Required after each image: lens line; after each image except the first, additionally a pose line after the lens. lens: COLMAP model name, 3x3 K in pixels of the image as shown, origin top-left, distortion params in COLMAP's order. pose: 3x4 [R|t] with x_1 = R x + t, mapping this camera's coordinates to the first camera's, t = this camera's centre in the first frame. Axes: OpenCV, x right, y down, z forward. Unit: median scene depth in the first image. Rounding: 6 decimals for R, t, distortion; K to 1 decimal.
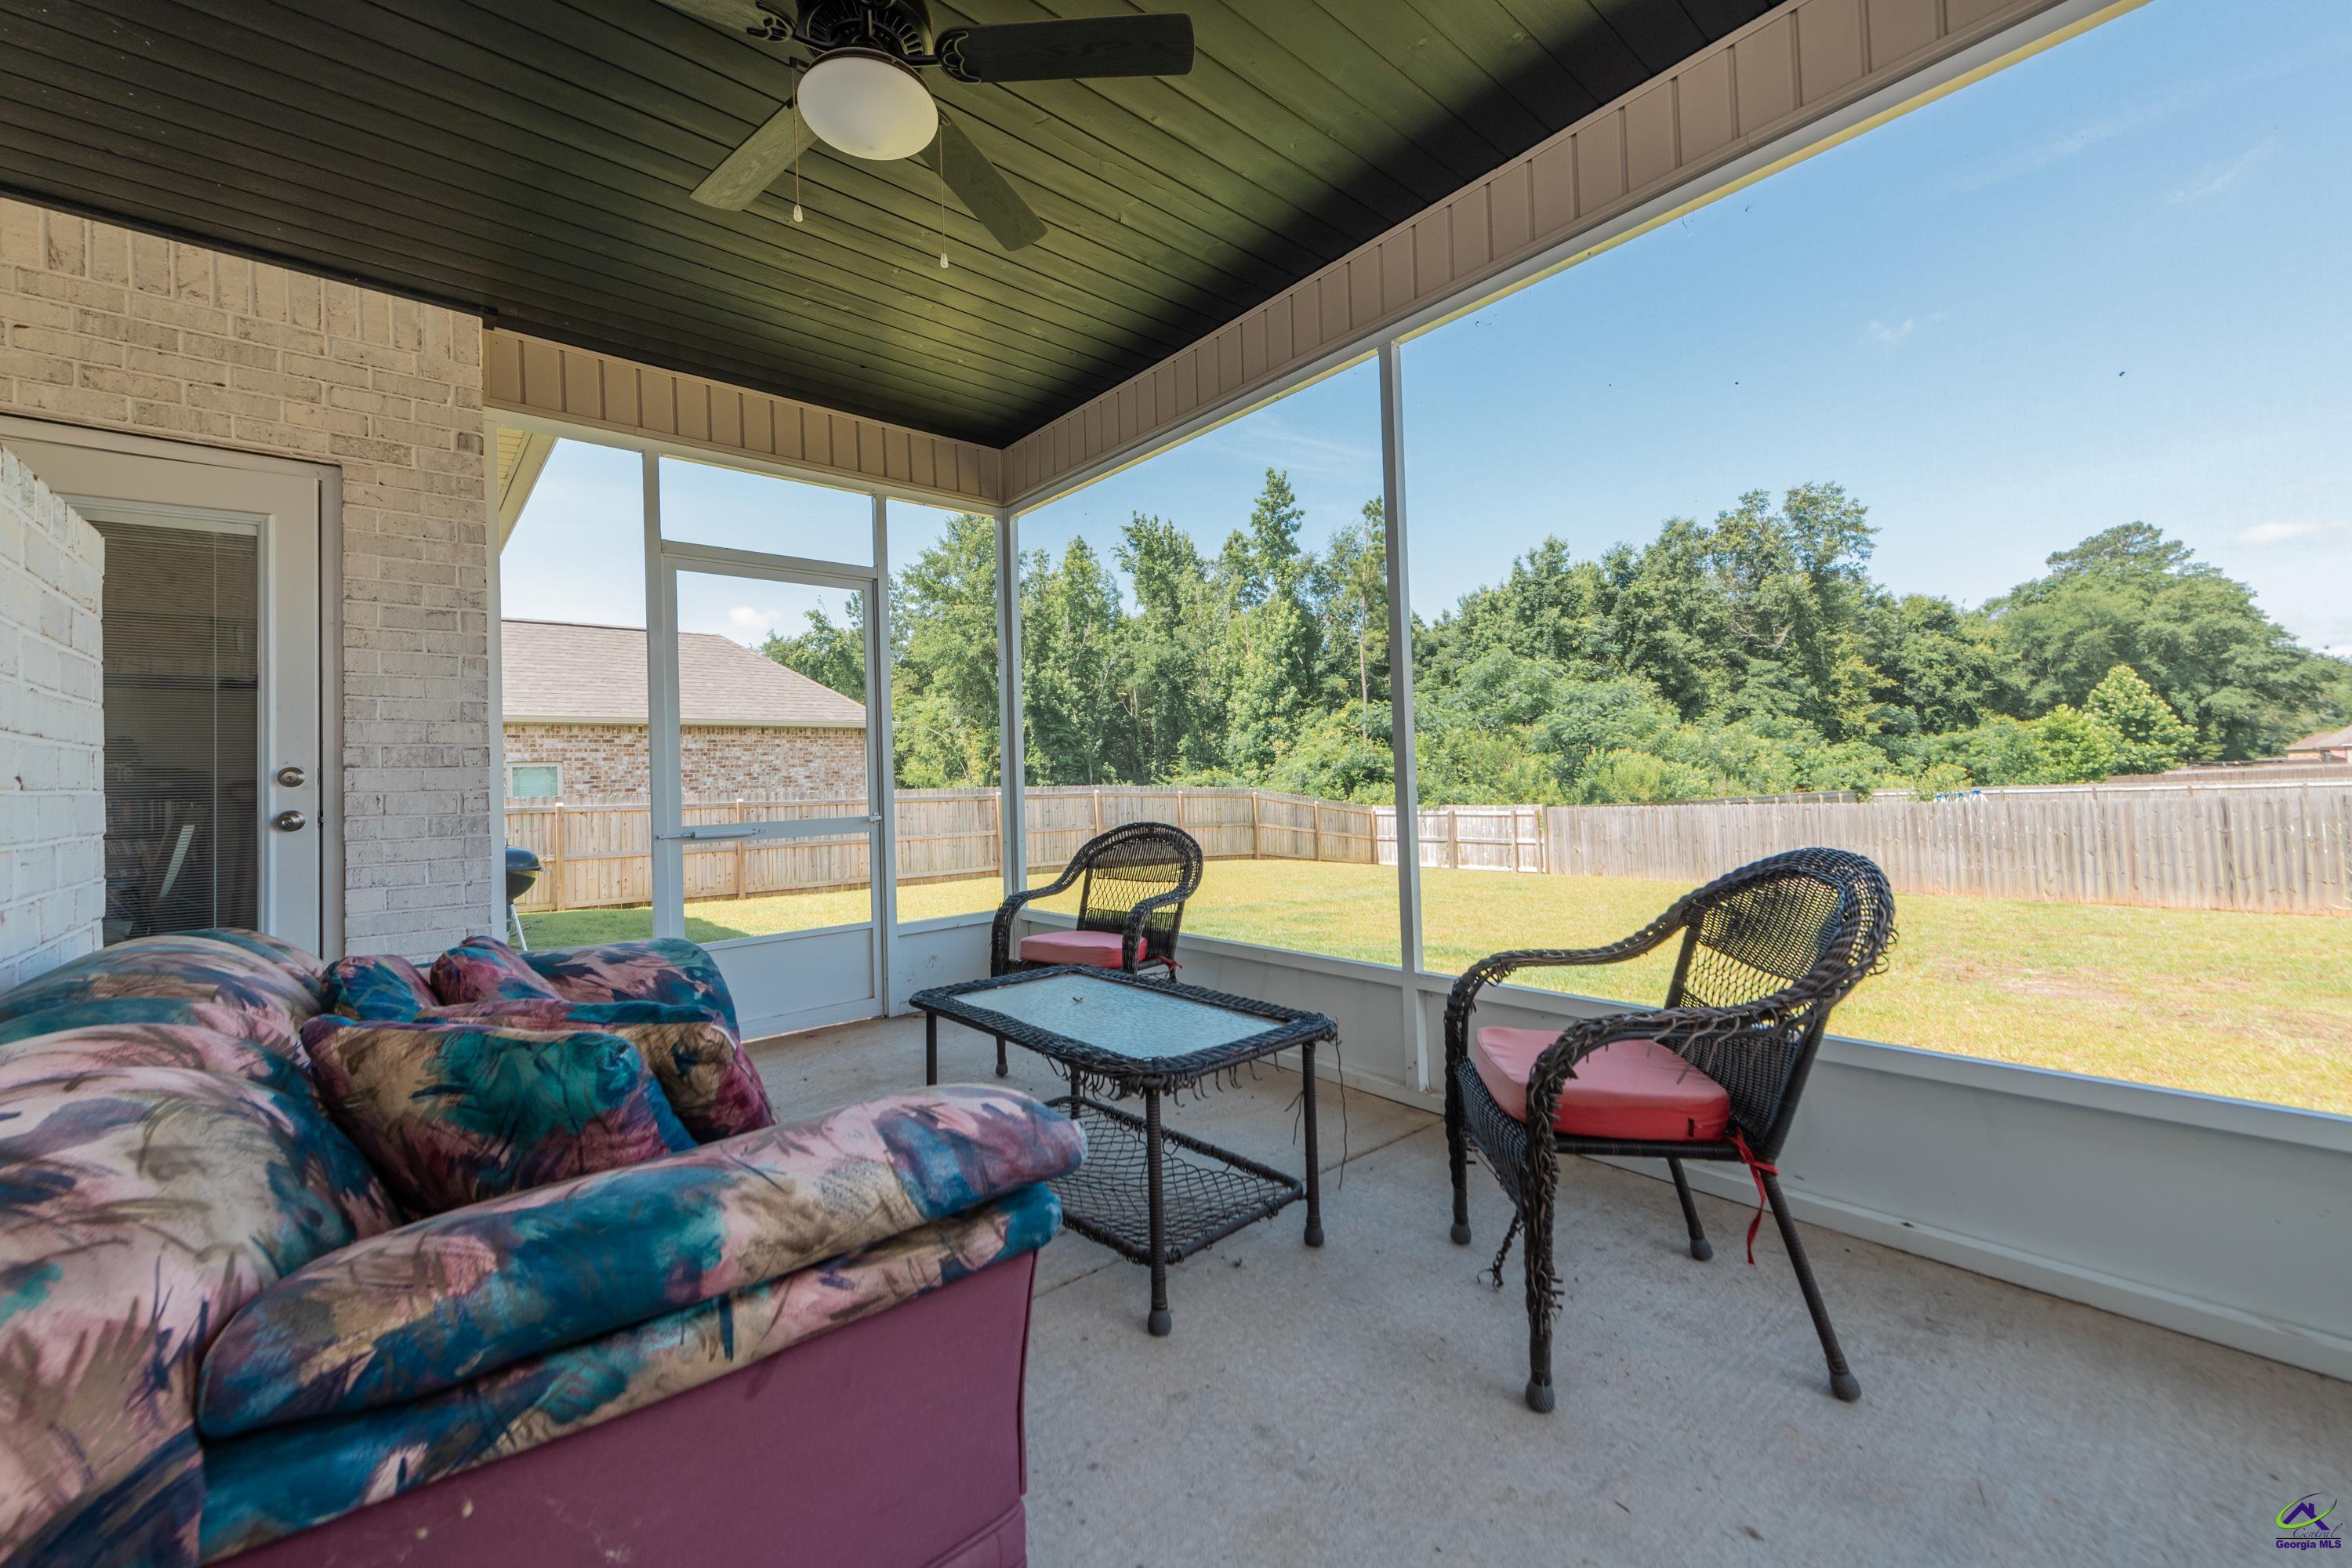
lens RADIAL K [[927.6, 0, 1171.1], [0, 927.6, 767.6], [0, 0, 1]] dist [0.010312, -0.002272]
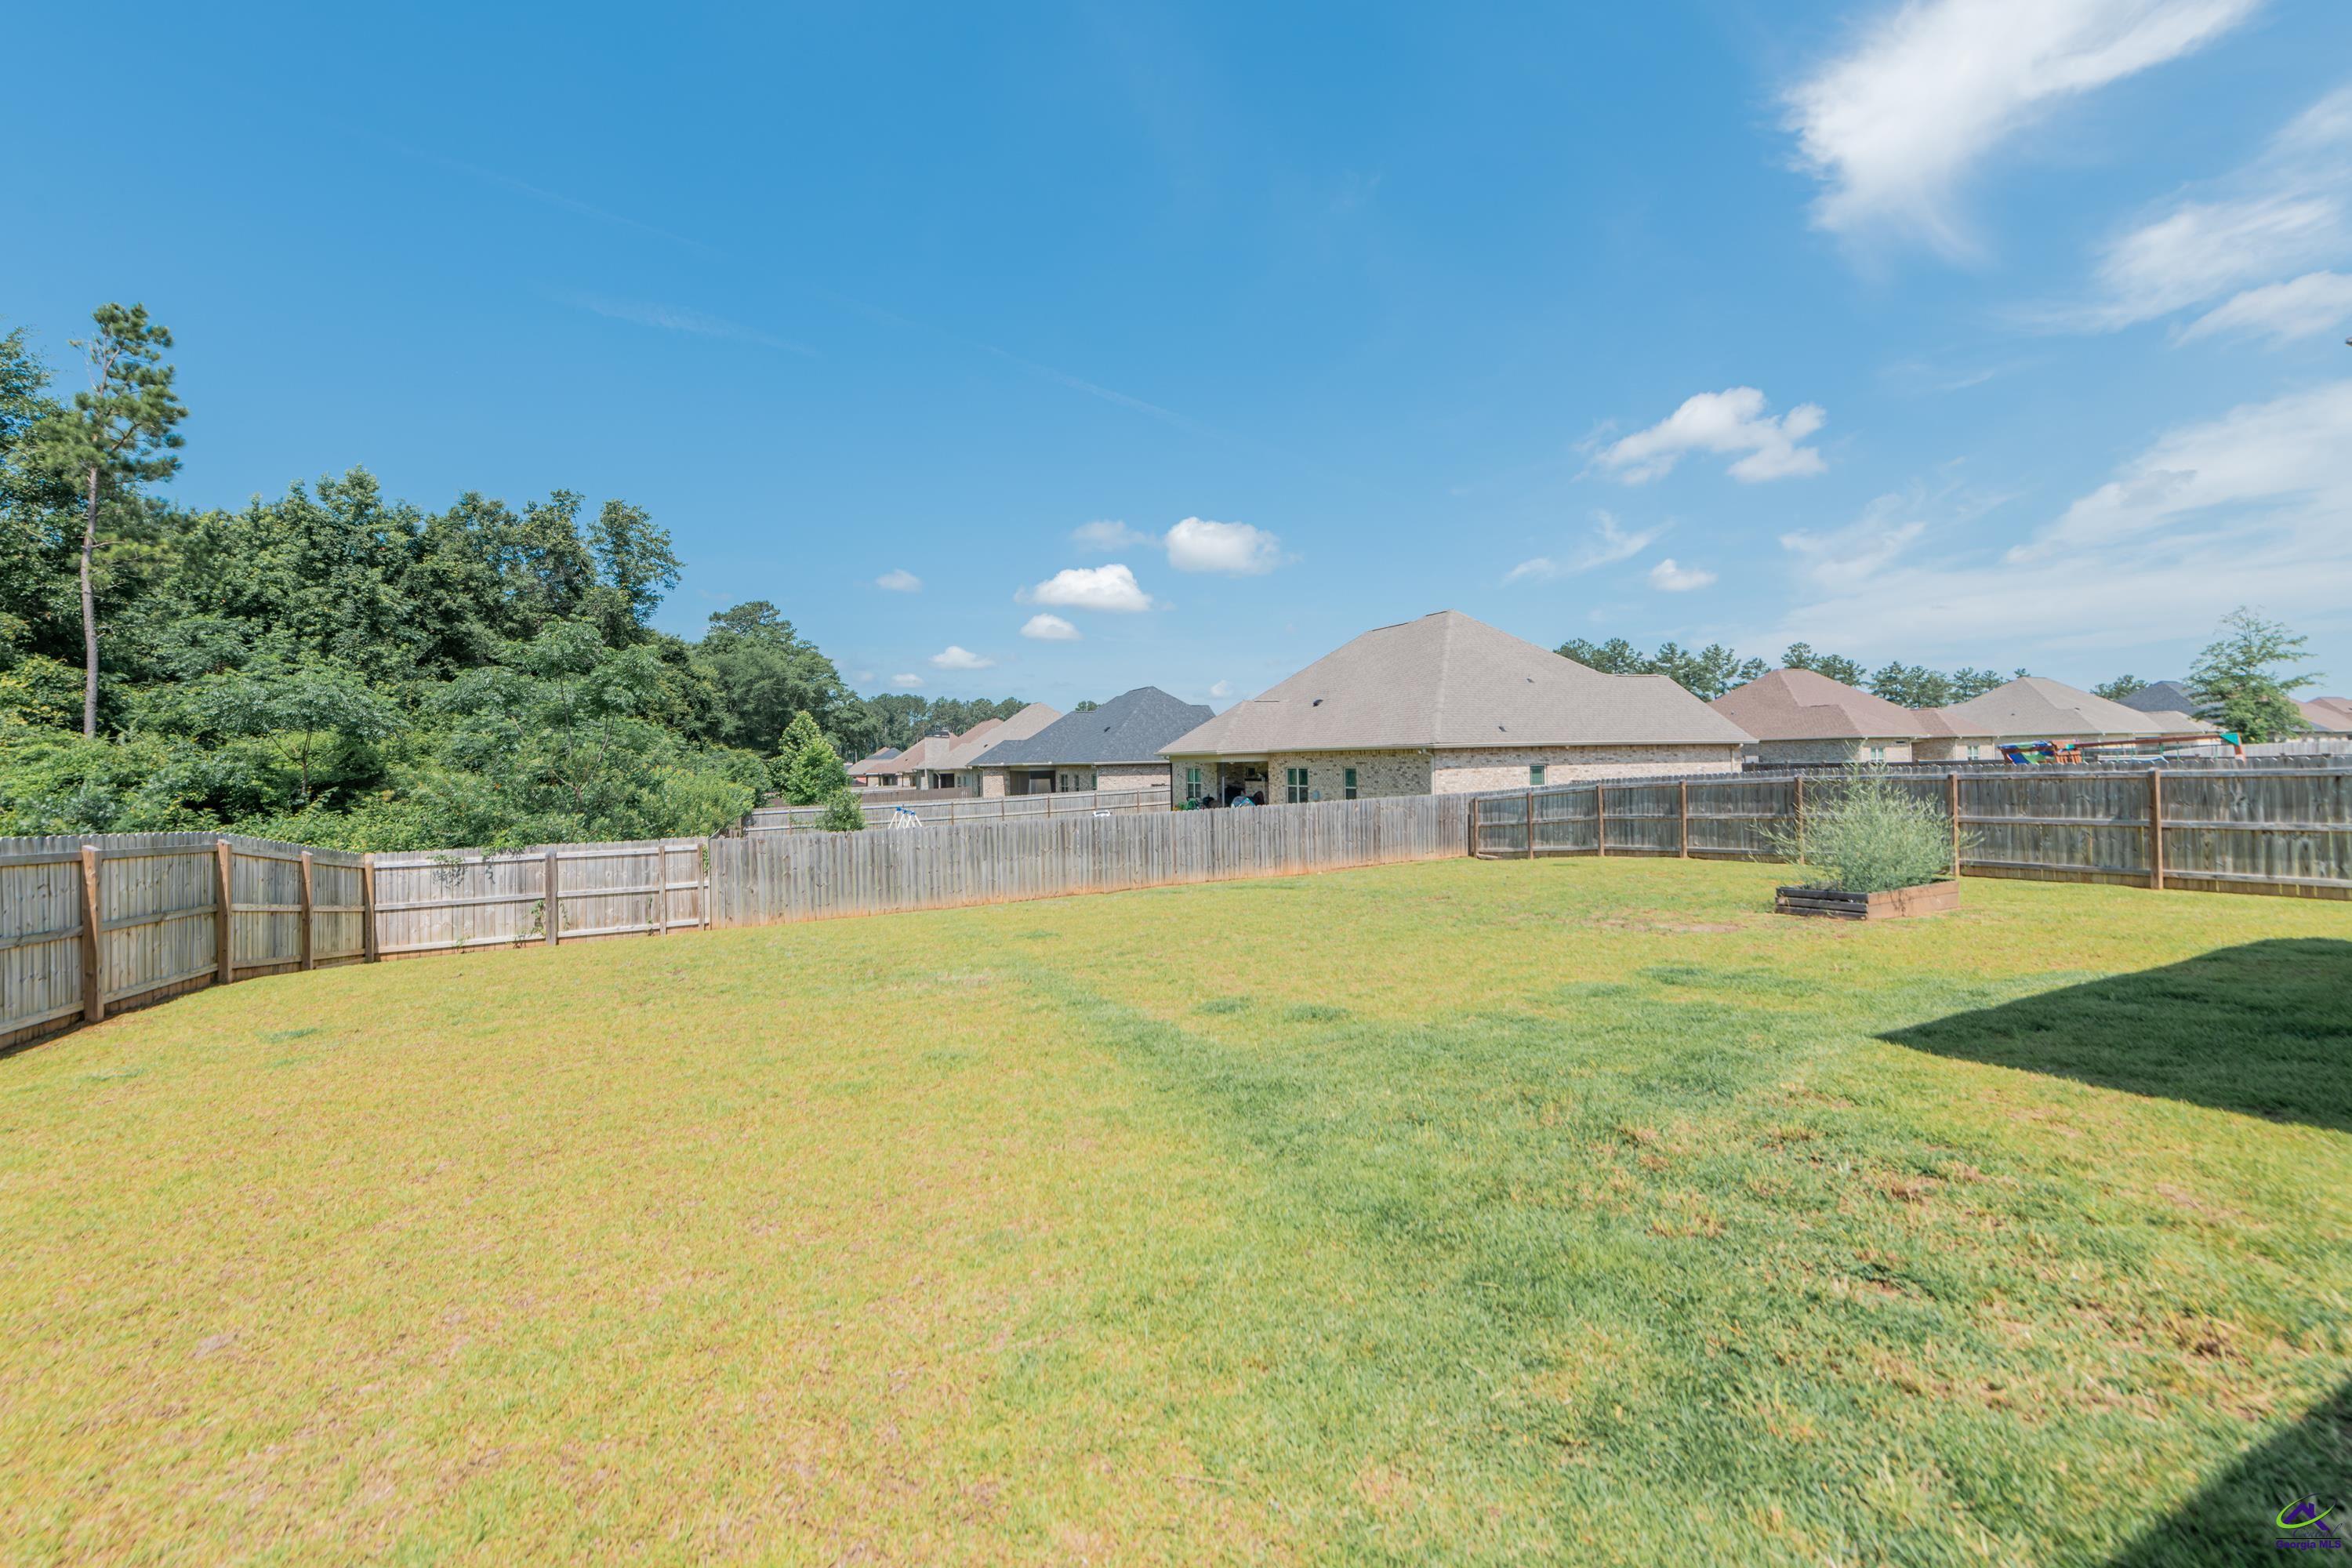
lens RADIAL K [[927.6, 0, 1173.1], [0, 927.6, 757.1], [0, 0, 1]] dist [0.010312, -0.002272]
pose [[0.256453, 0.034372, 0.965945, -0.115446], [-0.002644, 0.999389, -0.034860, -0.000222], [-0.966553, 0.006386, 0.256388, 0.188636]]
